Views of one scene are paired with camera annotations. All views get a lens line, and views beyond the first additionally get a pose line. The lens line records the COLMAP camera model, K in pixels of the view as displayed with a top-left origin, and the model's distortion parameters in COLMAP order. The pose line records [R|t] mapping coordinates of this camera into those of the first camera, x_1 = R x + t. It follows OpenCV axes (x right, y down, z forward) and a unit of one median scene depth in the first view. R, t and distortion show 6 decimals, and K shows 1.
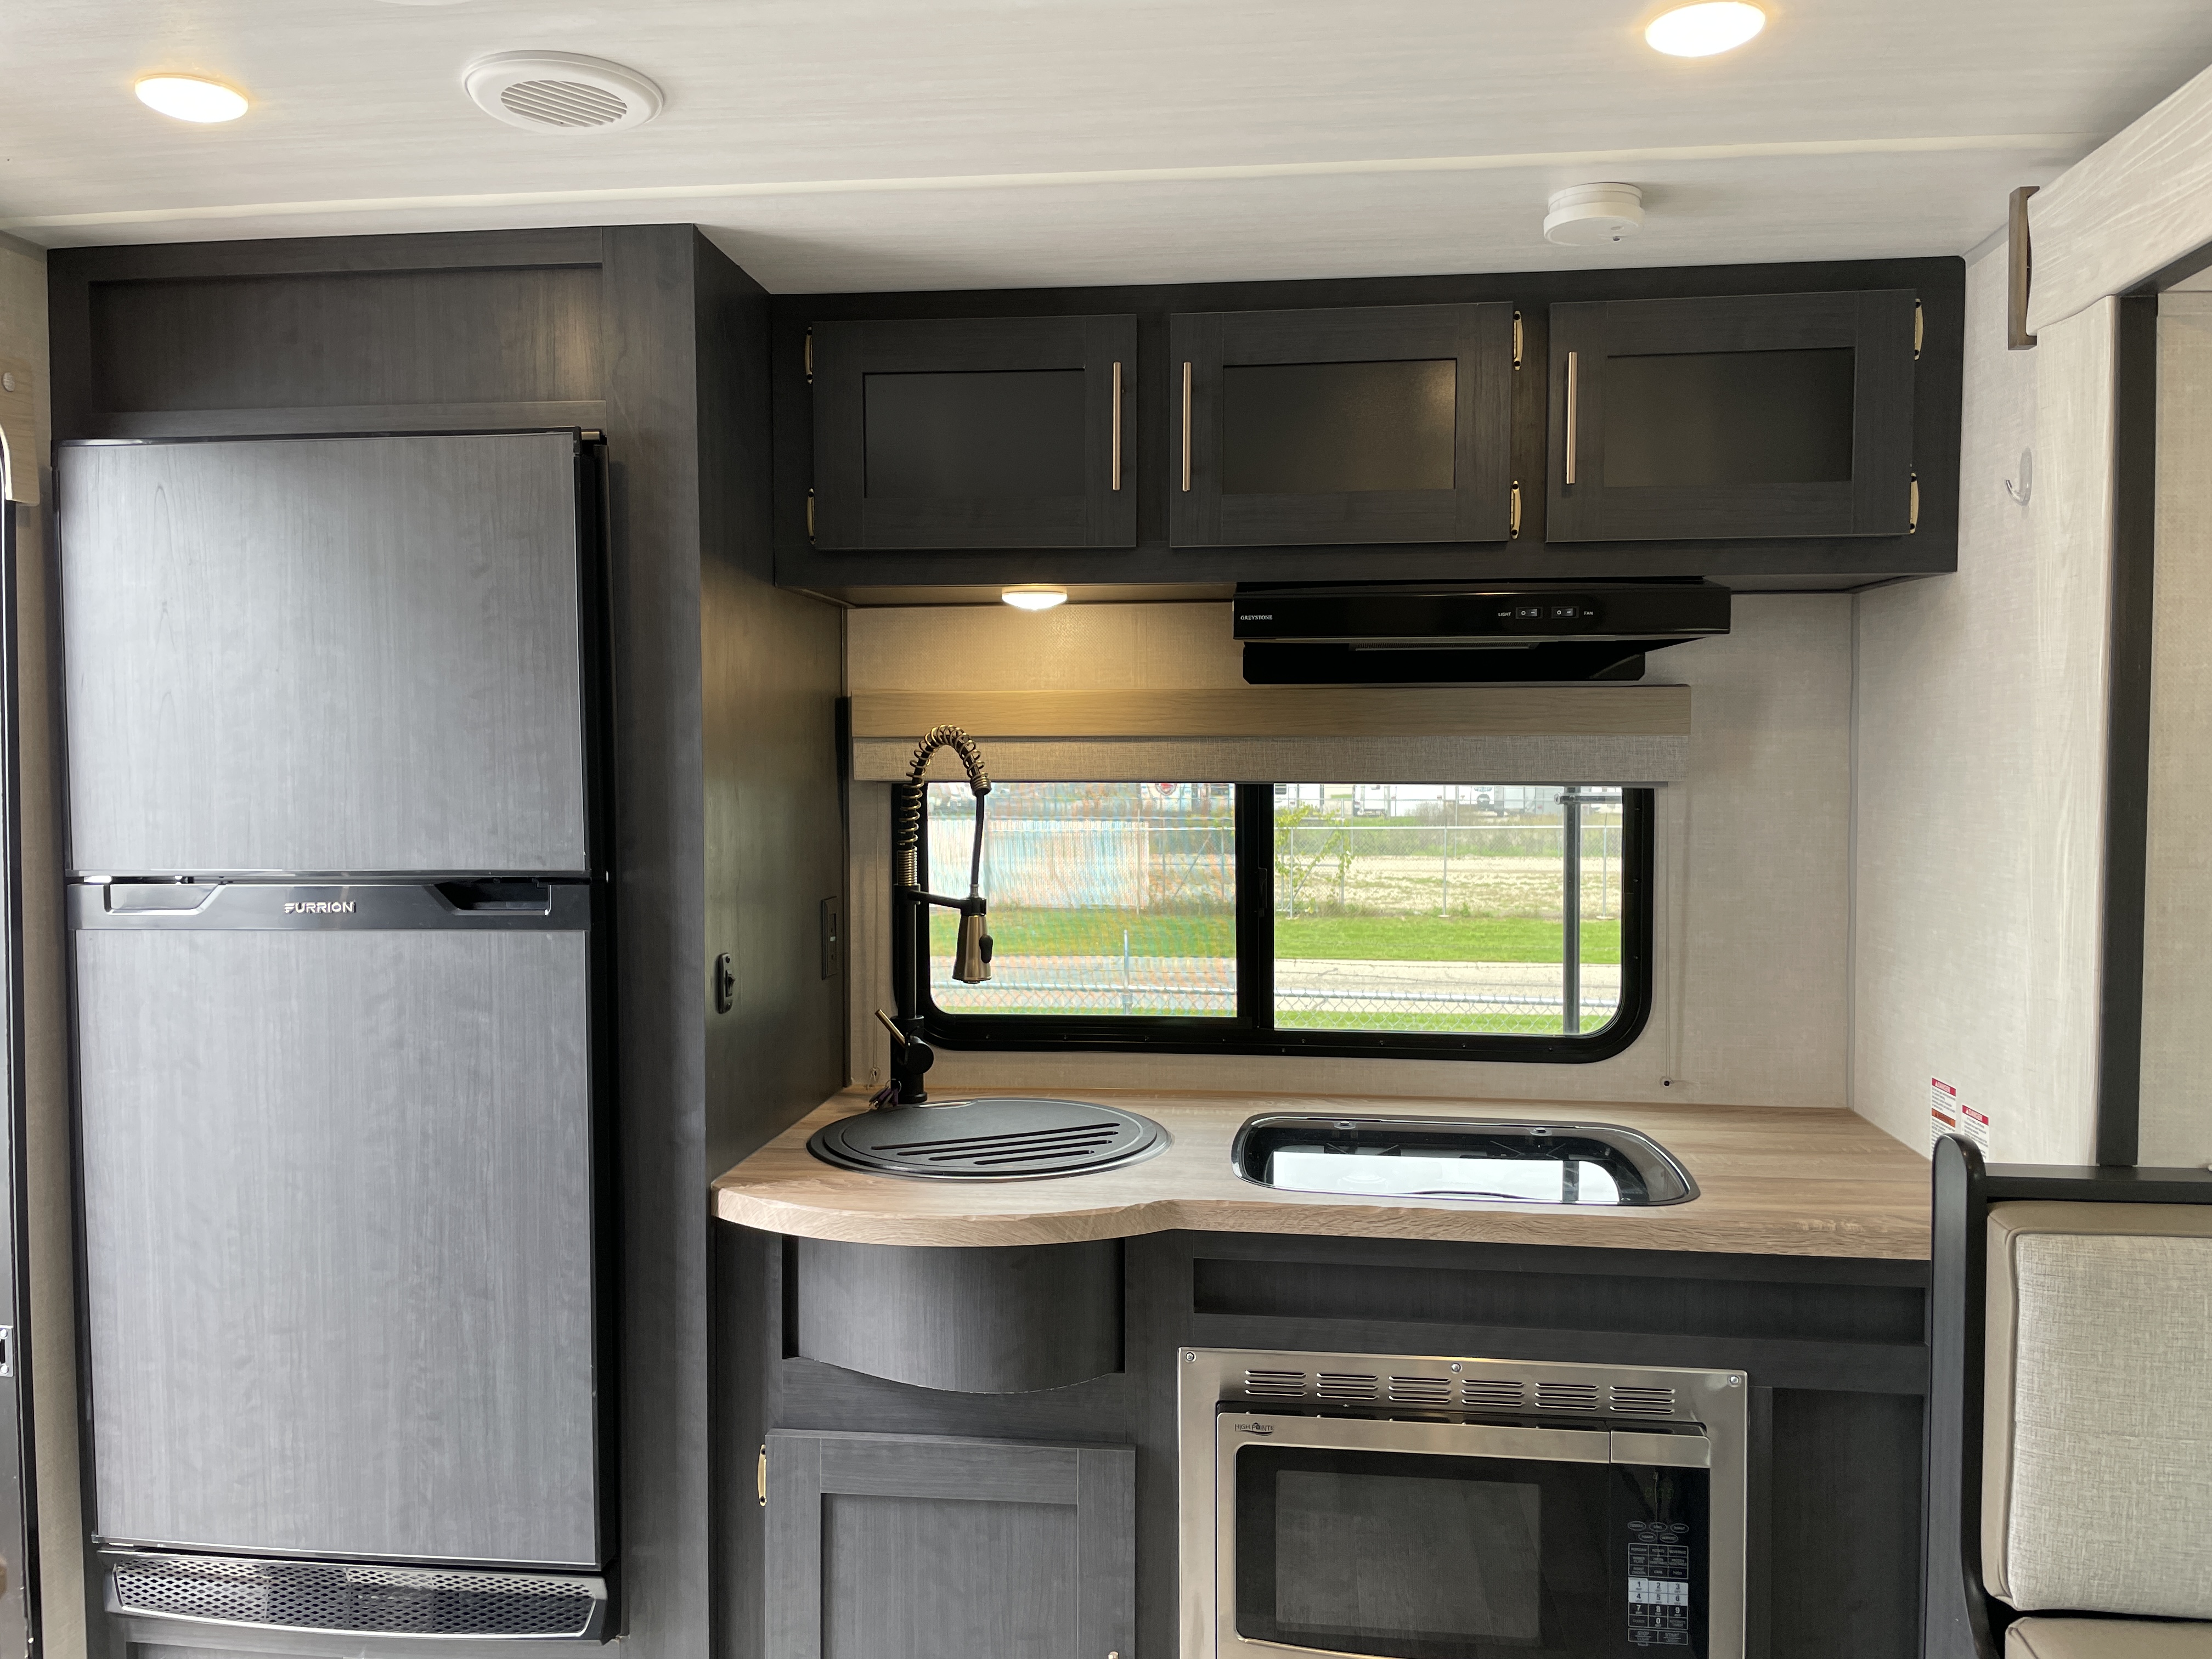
lens RADIAL K [[1690.2, 0, 1089.2], [0, 1690.2, 818.8], [0, 0, 1]] dist [0.069999, -0.092381]
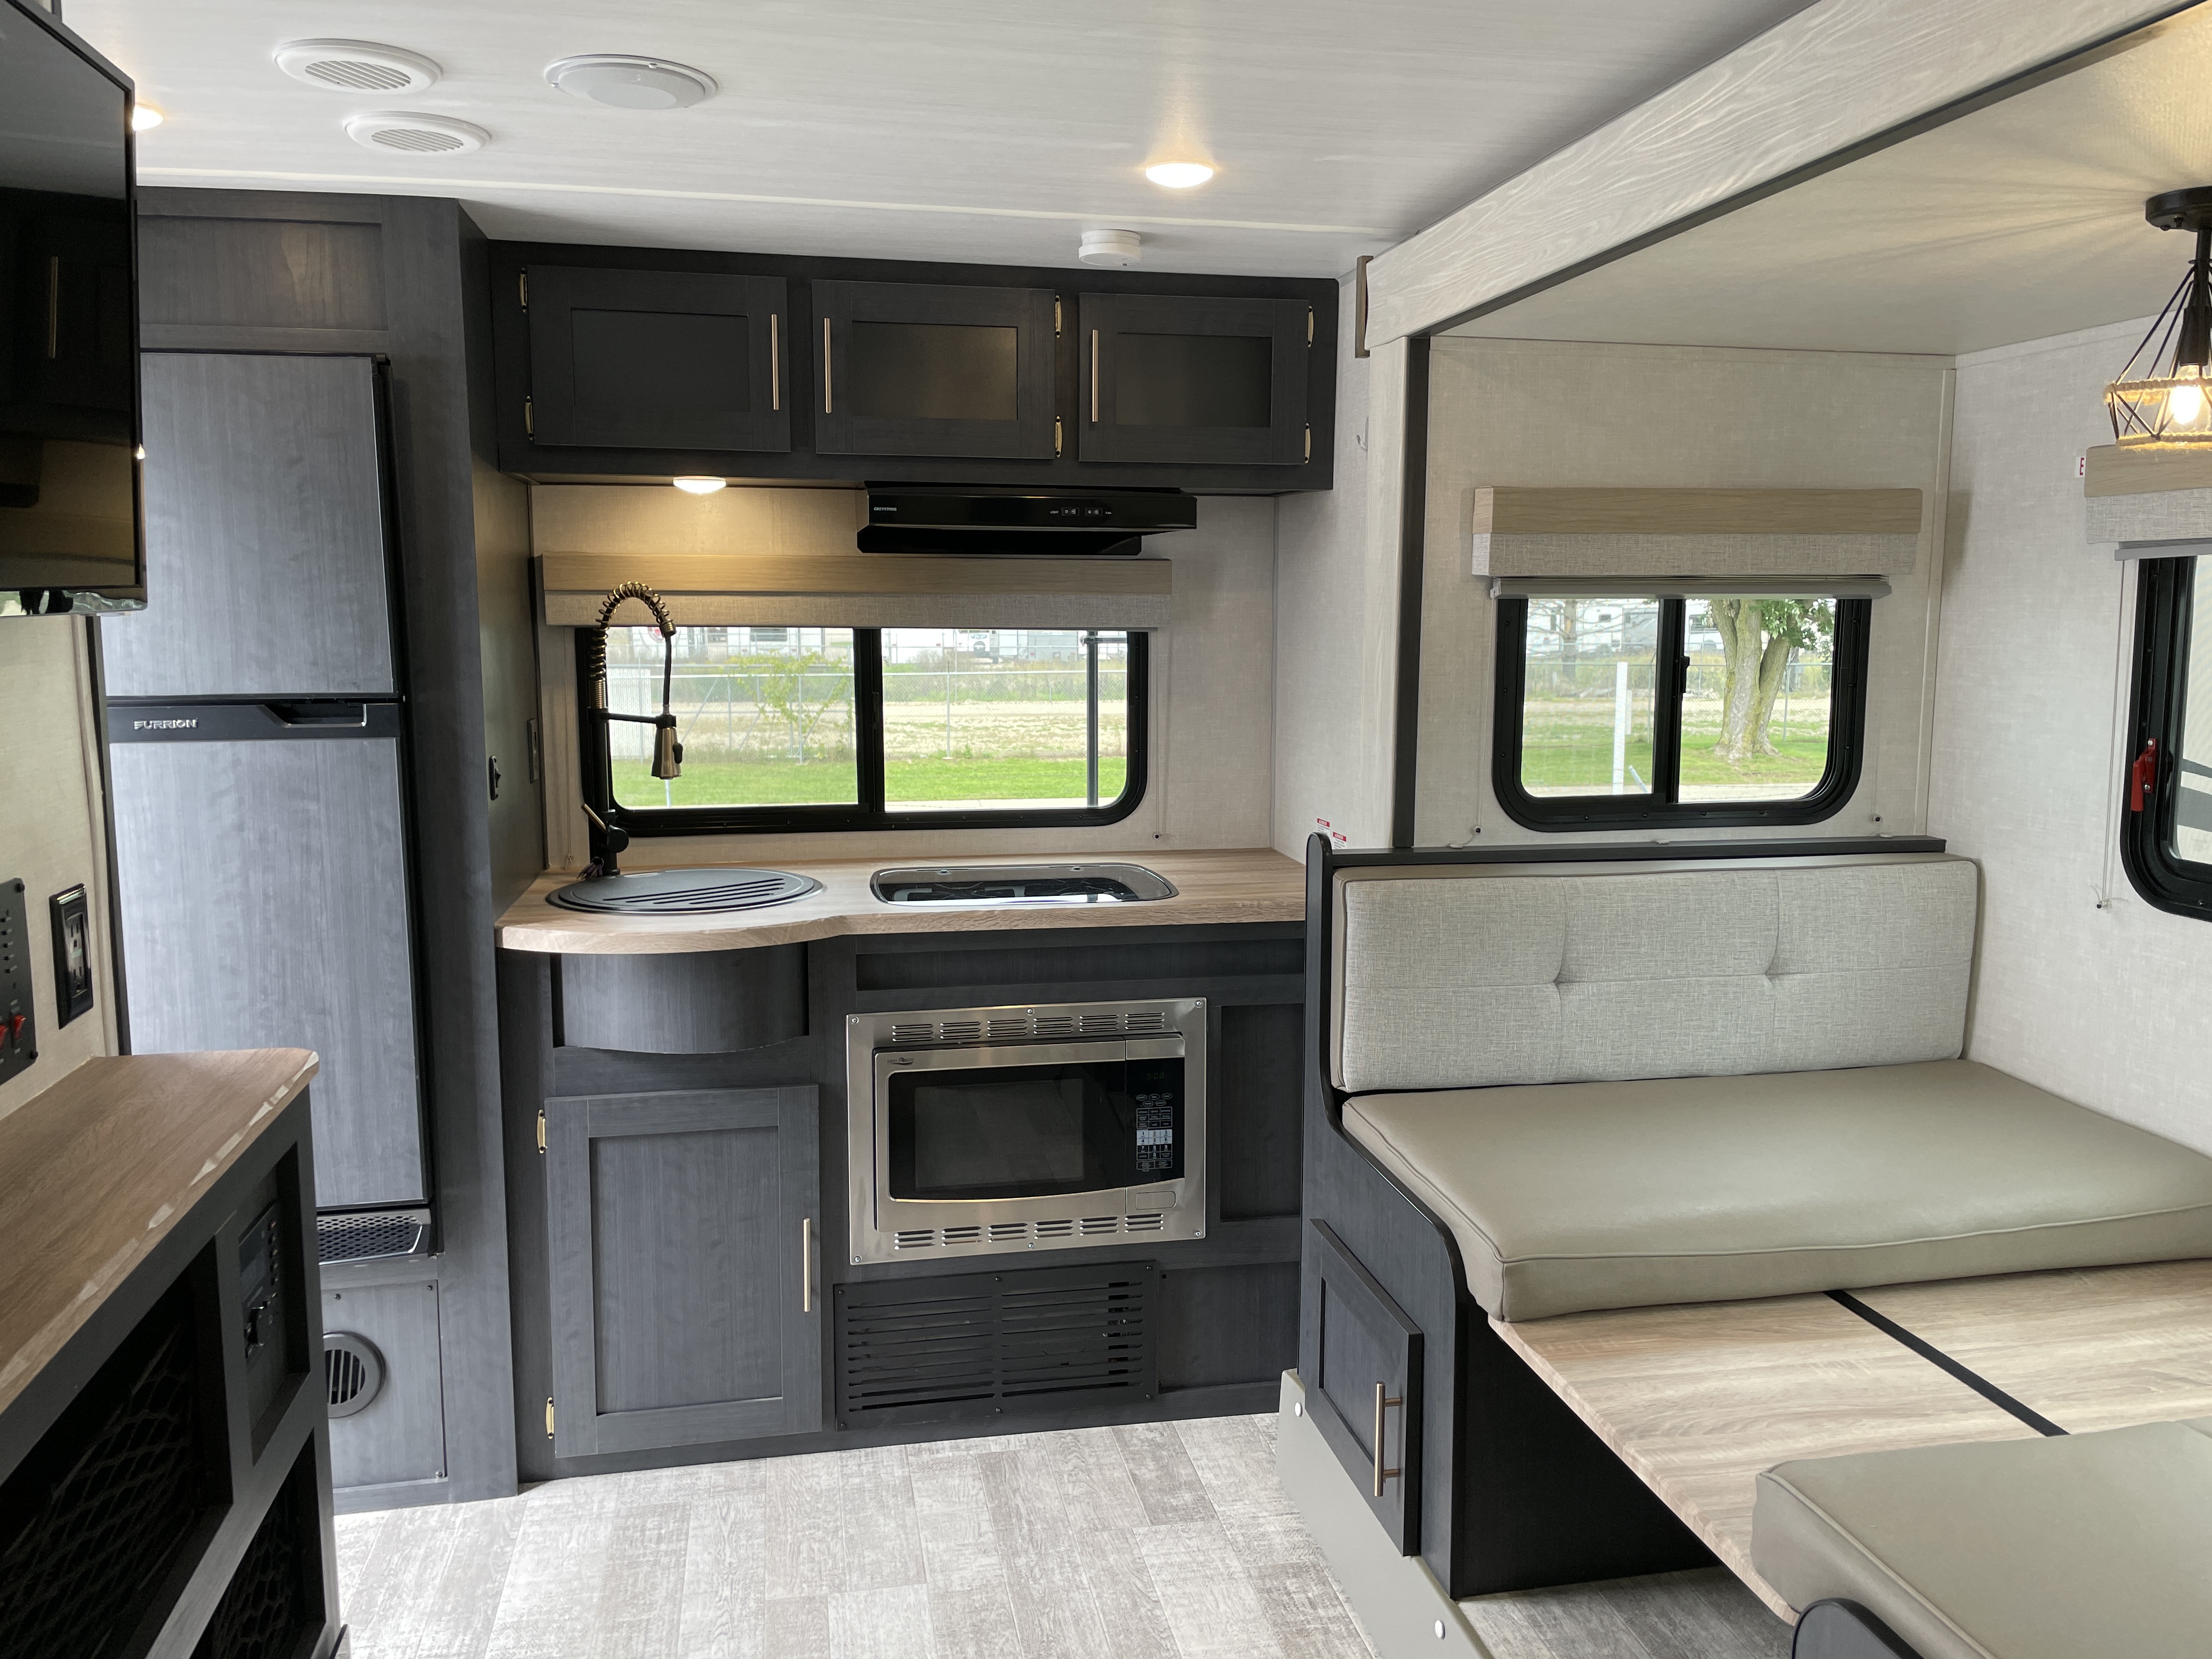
lens RADIAL K [[1690.2, 0, 1113.1], [0, 1690.2, 822.9], [0, 0, 1]] dist [0.069999, -0.092381]
pose [[0.952854, -0.035564, 0.301337, -0.158005], [0.007750, 0.995636, 0.092997, 0.011531], [-0.303329, -0.086277, 0.948972, -0.429317]]
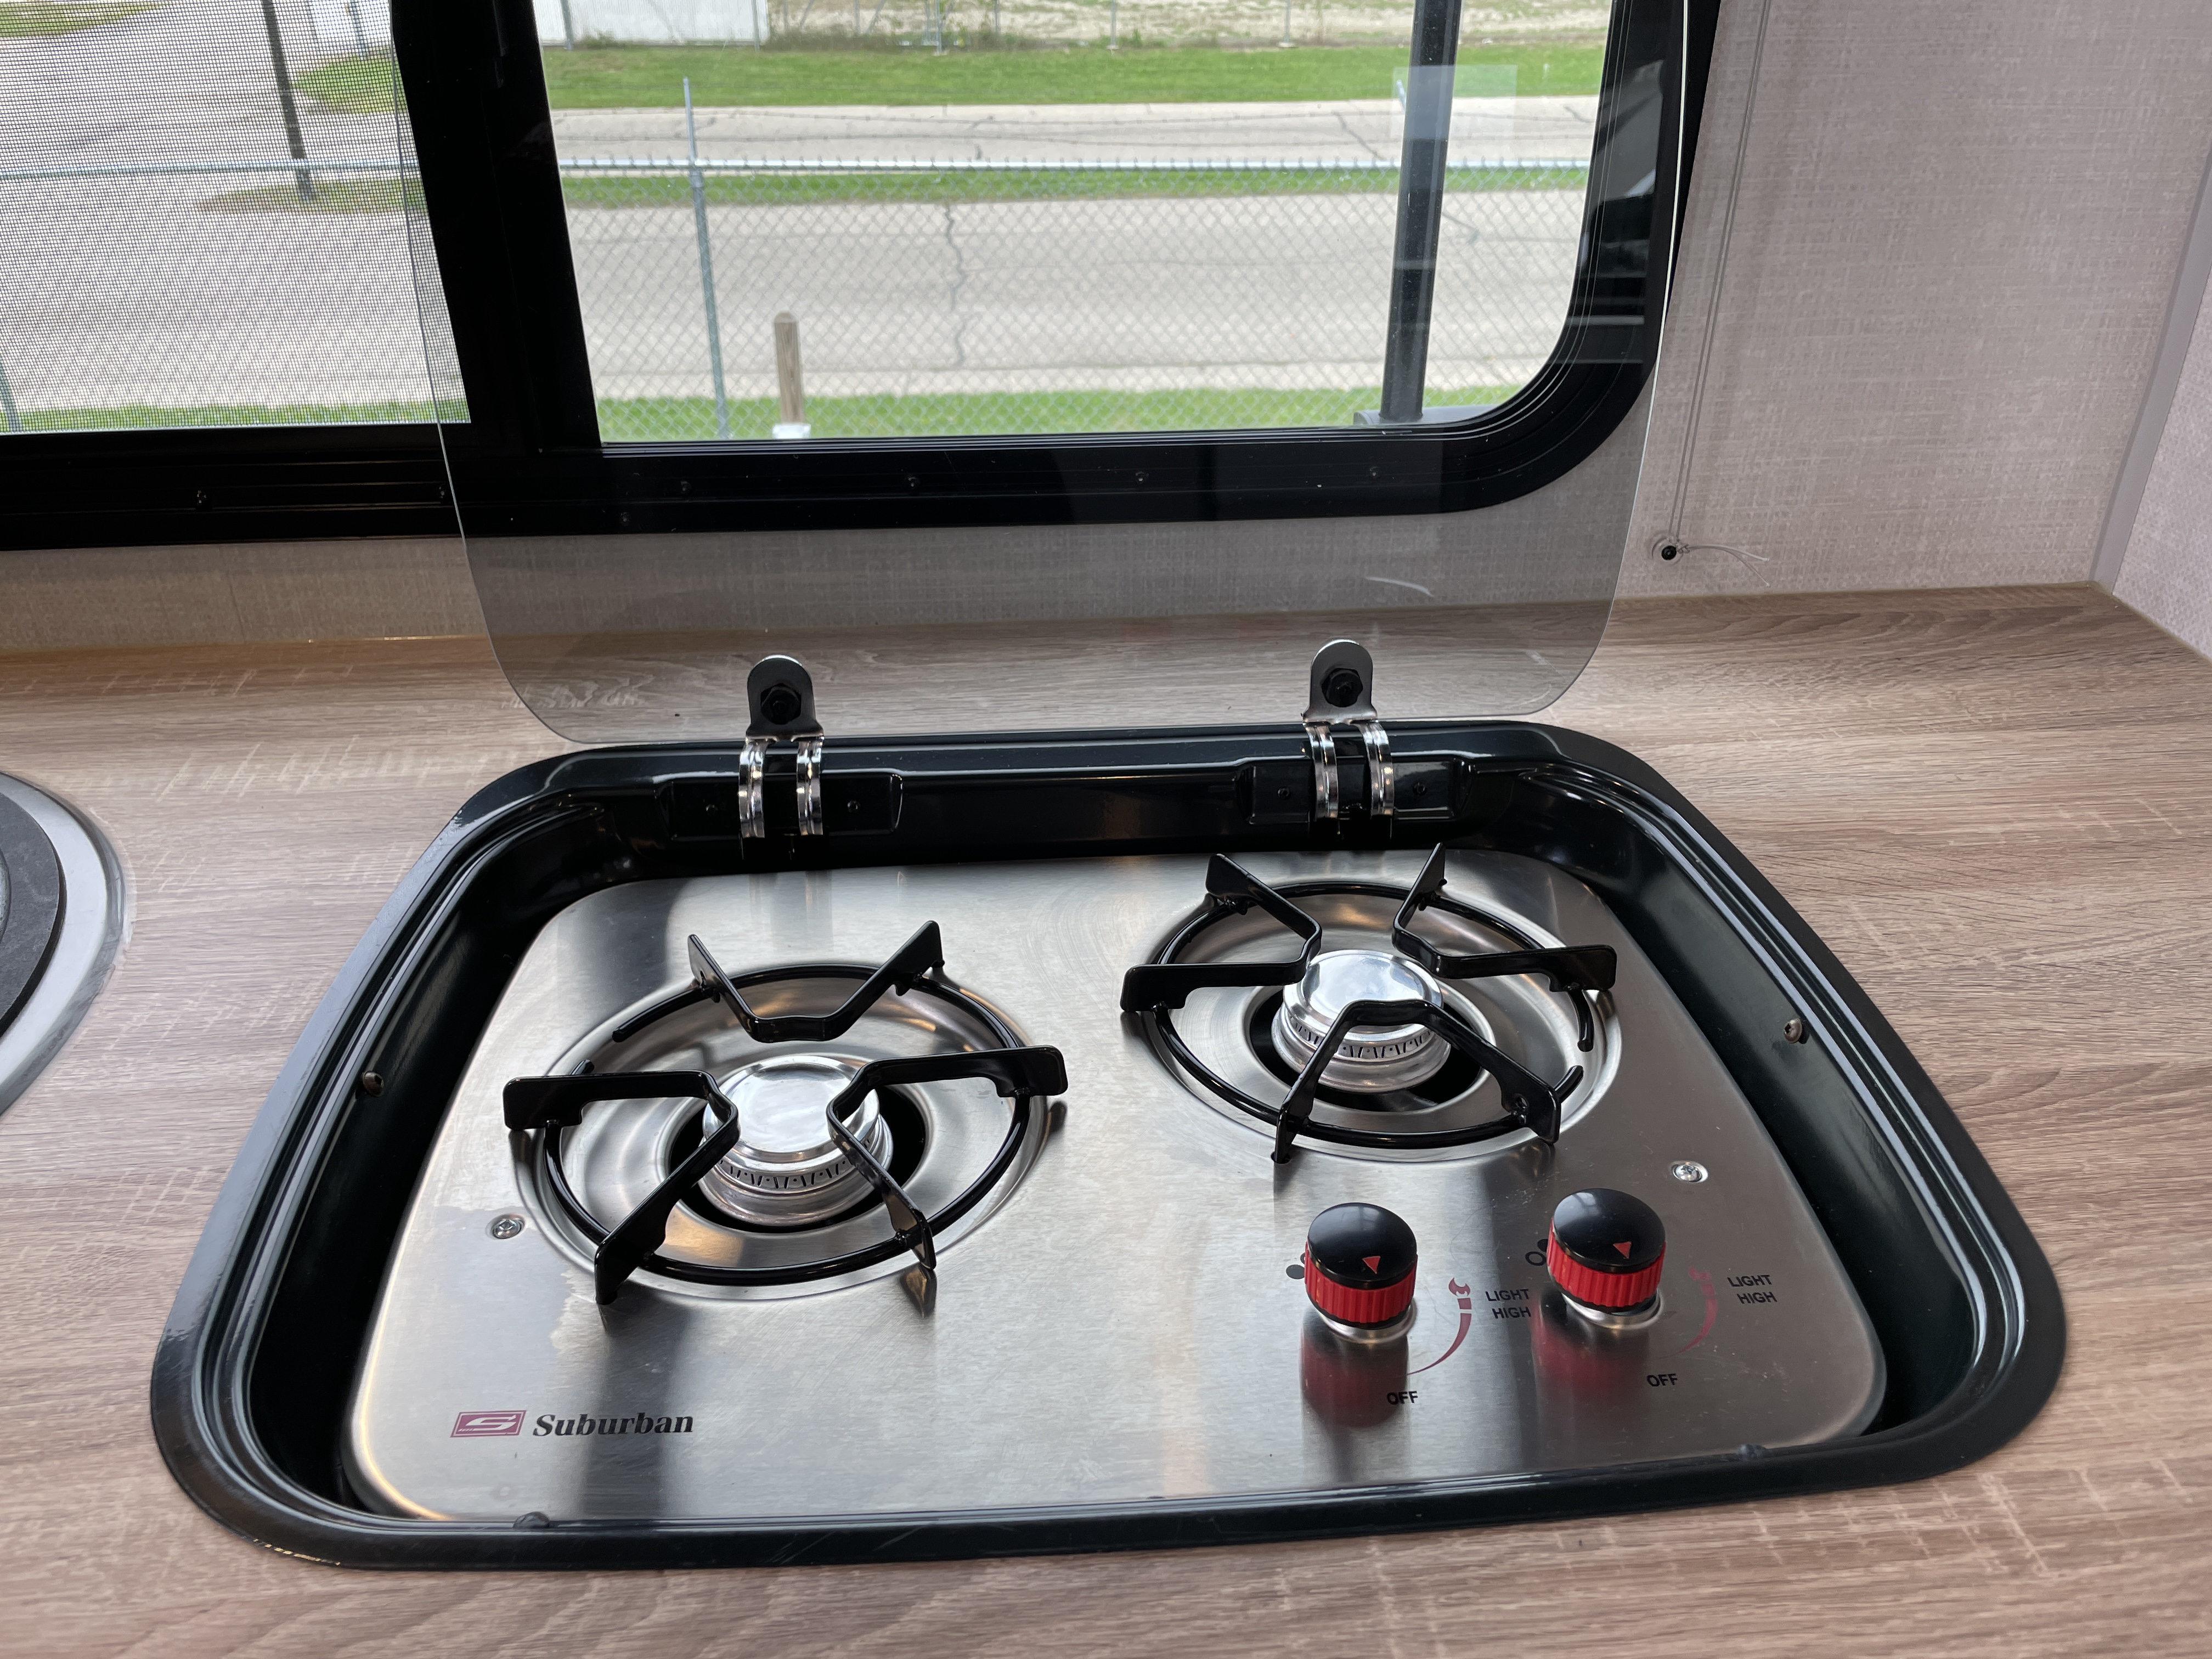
lens RADIAL K [[1690.2, 0, 1111.1], [0, 1690.2, 820.5], [0, 0, 1]] dist [0.069999, -0.092381]
pose [[0.978970, -0.100234, 0.177683, 0.178525], [0.006611, 0.886105, 0.463438, 0.040974], [-0.203898, -0.452517, 0.868133, 0.812608]]
